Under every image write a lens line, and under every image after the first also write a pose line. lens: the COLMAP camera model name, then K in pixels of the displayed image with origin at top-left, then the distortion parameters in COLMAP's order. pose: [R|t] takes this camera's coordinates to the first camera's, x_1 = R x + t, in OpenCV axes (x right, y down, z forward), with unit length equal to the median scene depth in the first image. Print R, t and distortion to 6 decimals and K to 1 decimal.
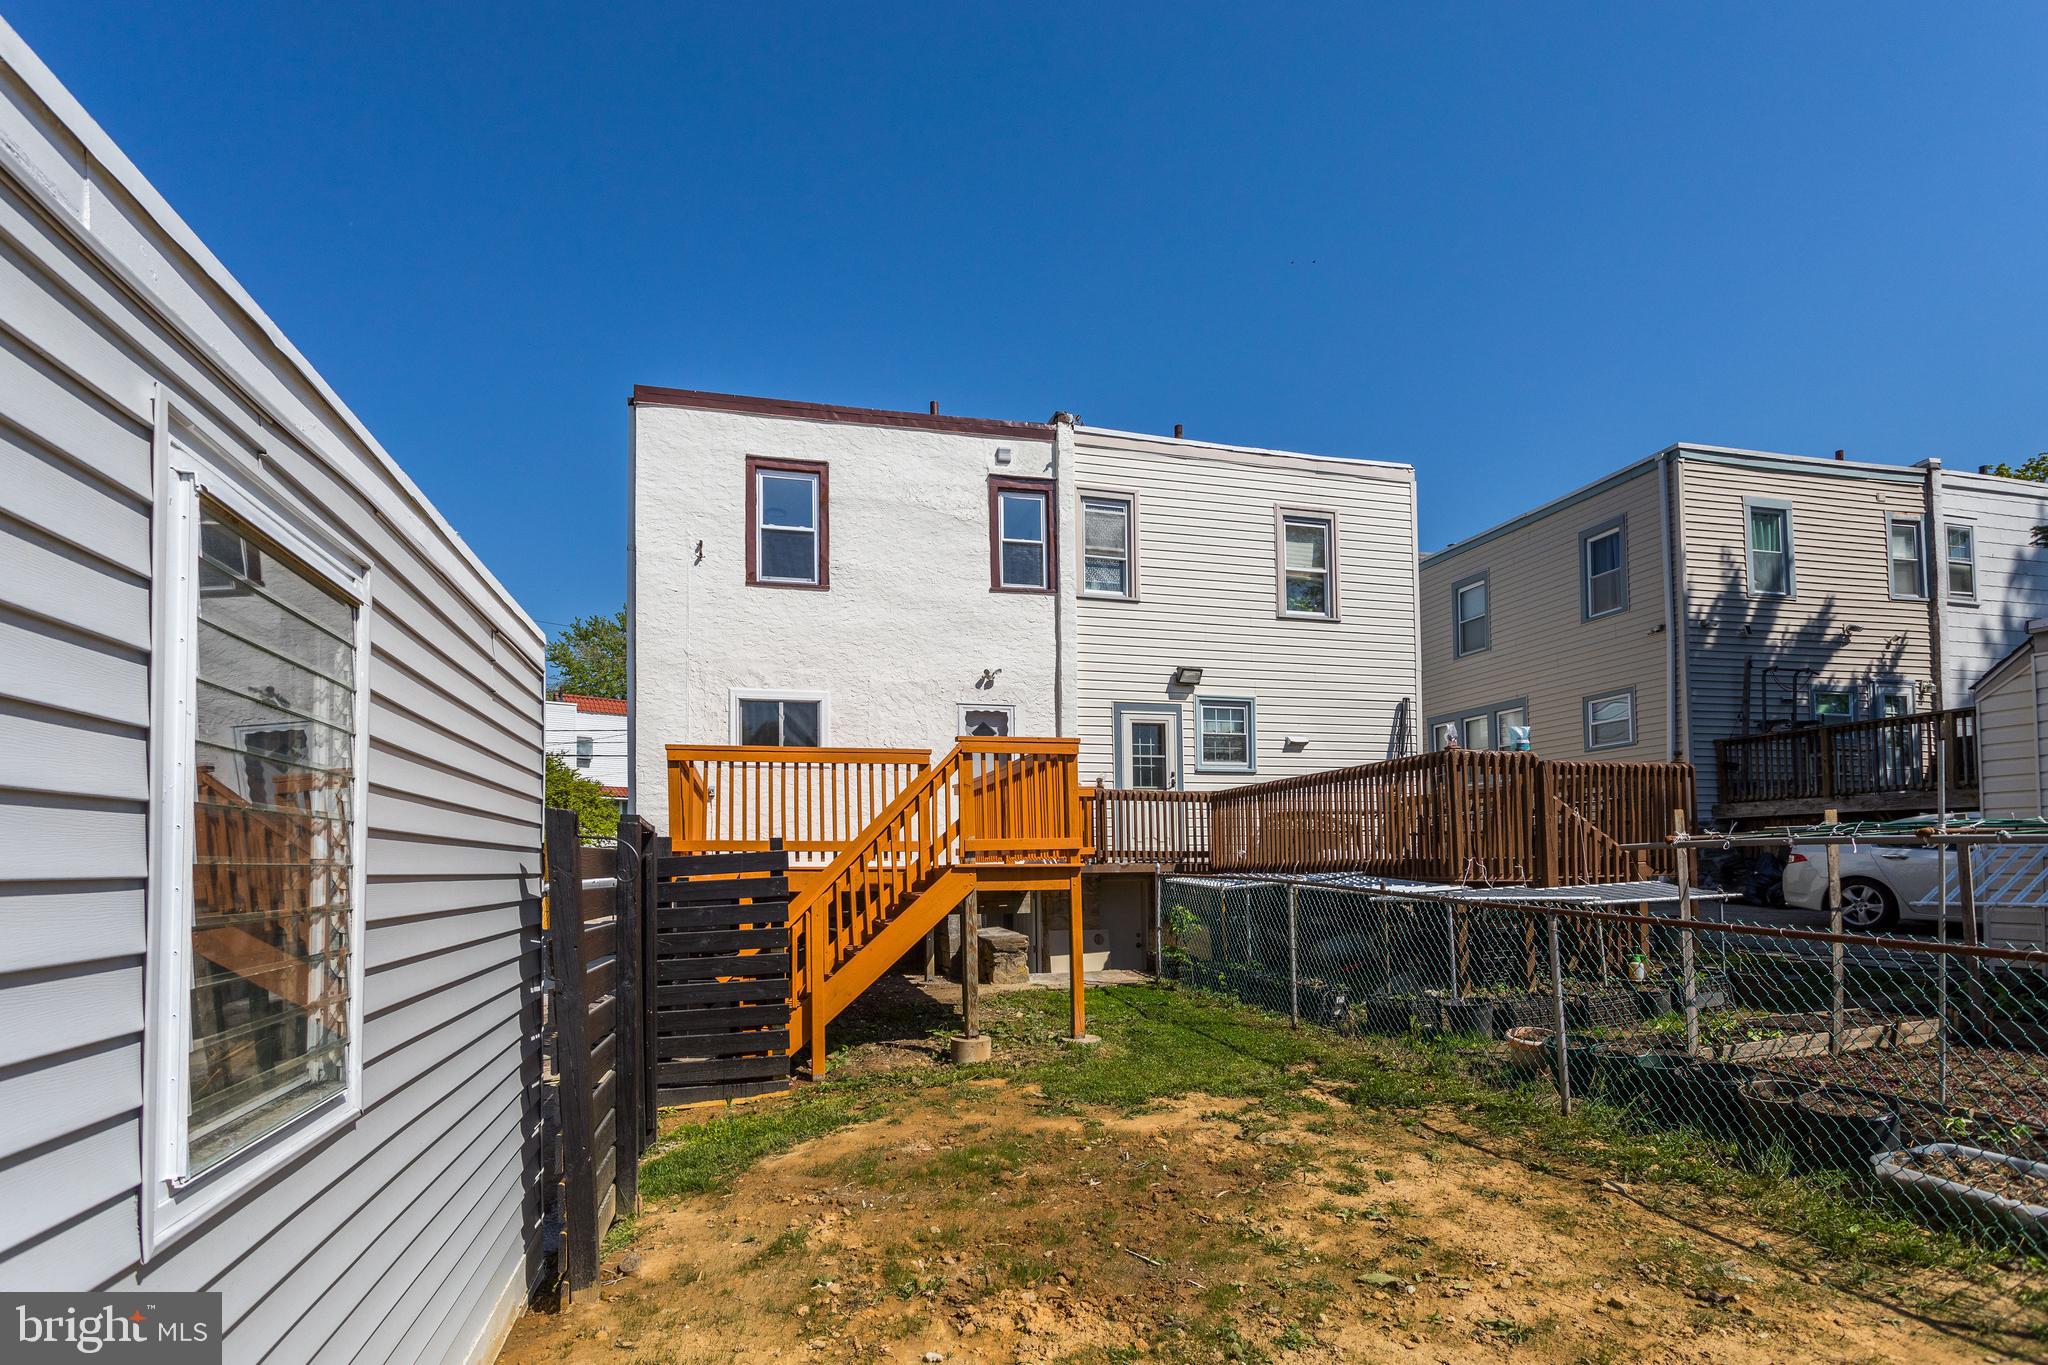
lens RADIAL K [[957.7, 0, 1023.2], [0, 957.7, 840.5], [0, 0, 1]] dist [0.000364, 0.000410]
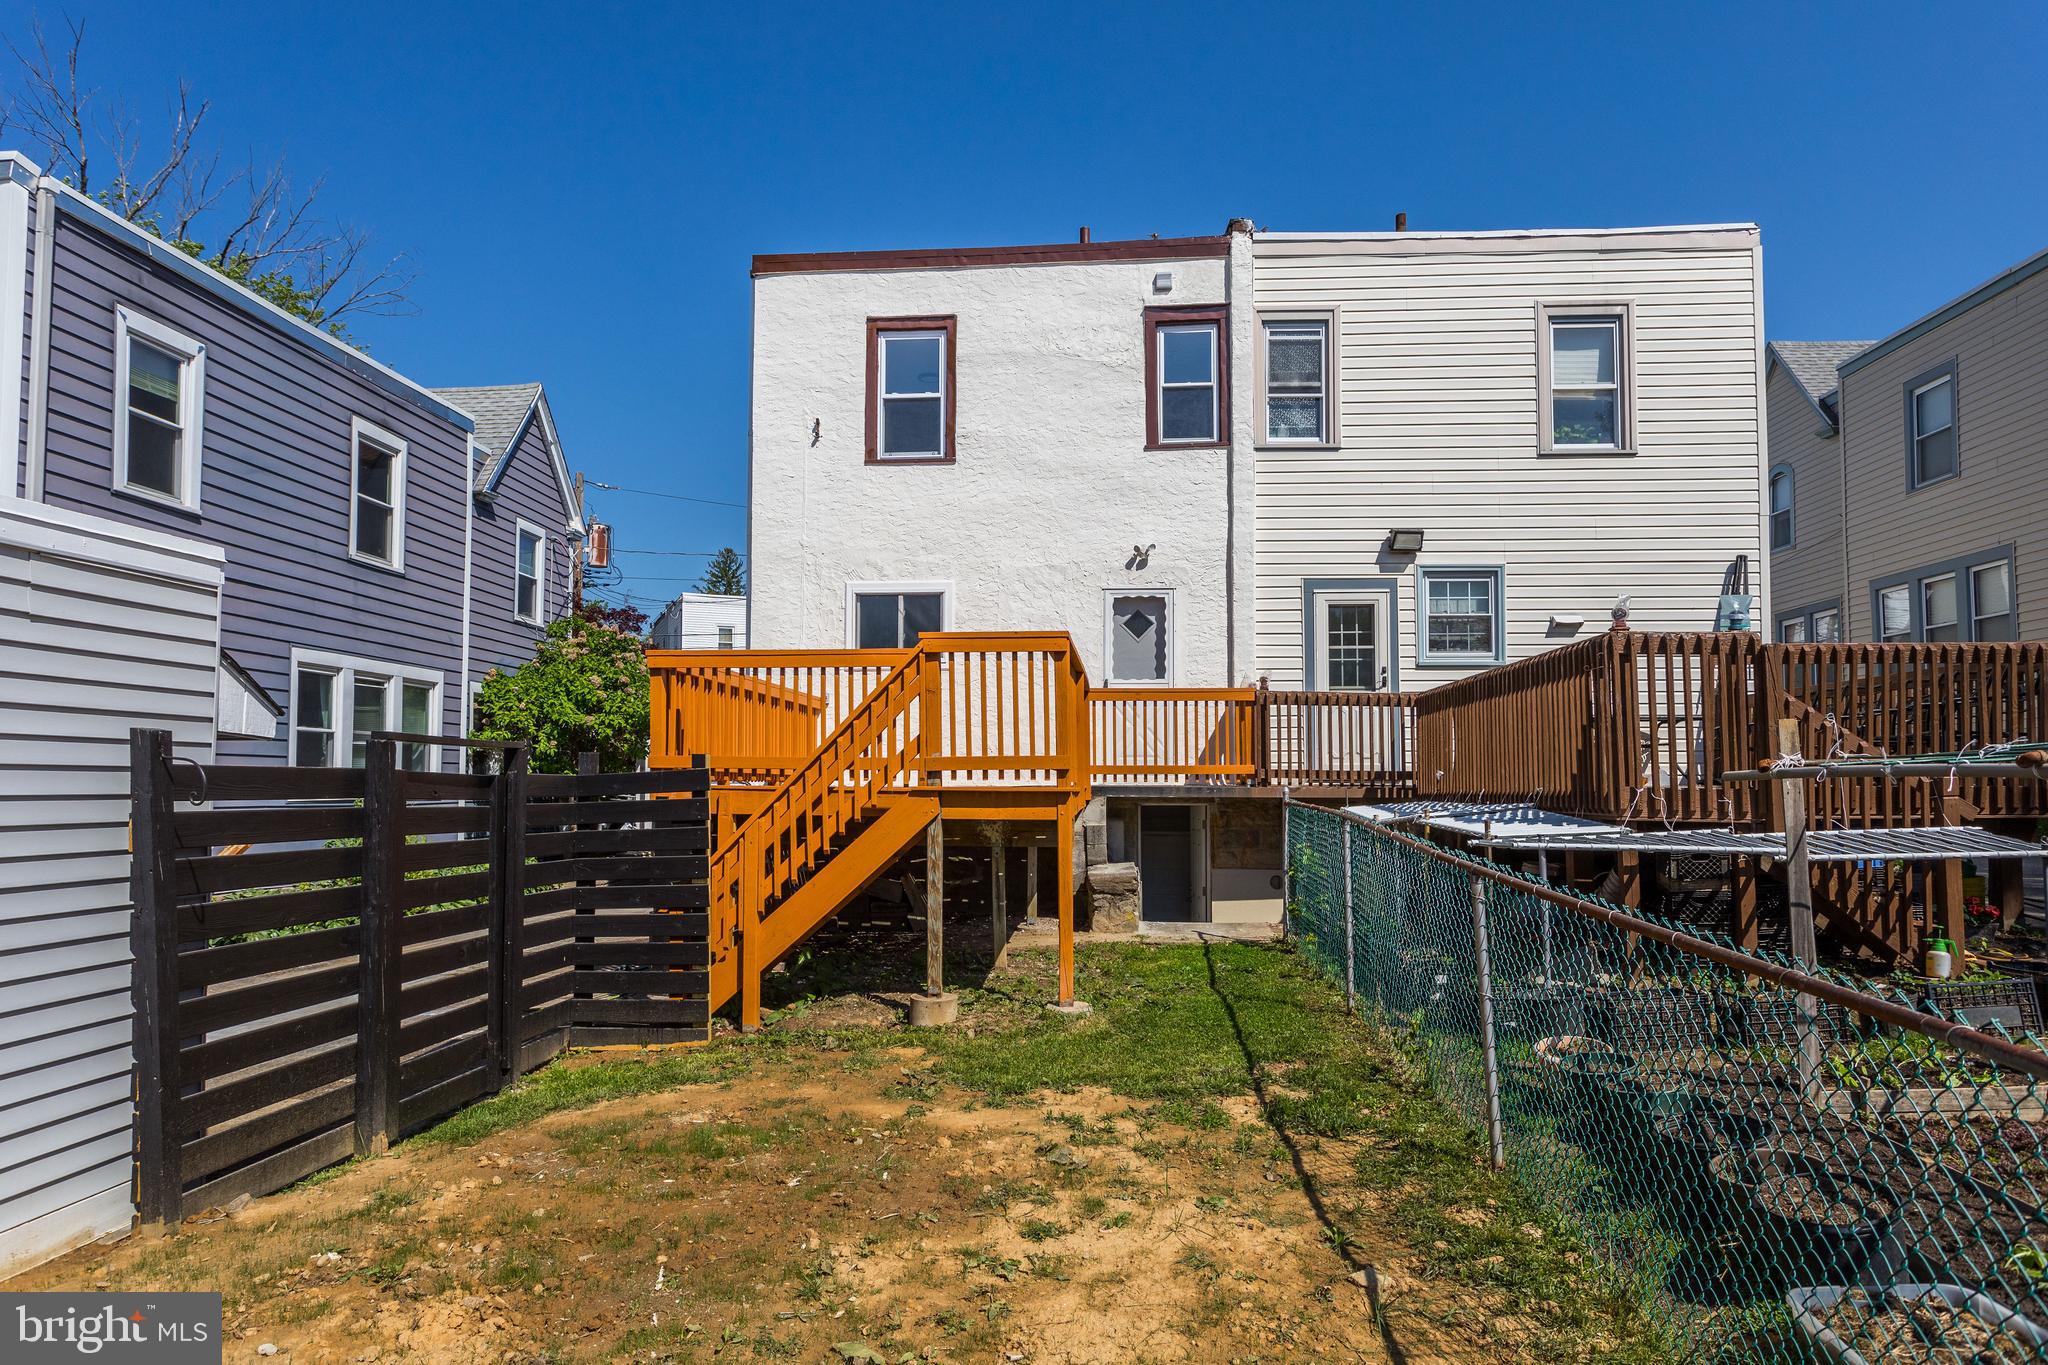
lens RADIAL K [[1155.6, 0, 1065.2], [0, 1155.6, 740.5], [0, 0, 1]] dist [-0.002339, 0.000183]
pose [[0.950583, 0.001417, -0.310469, 0.207559], [-0.004268, 0.999955, -0.008503, -0.004130], [0.310443, 0.009408, 0.950546, 0.046569]]
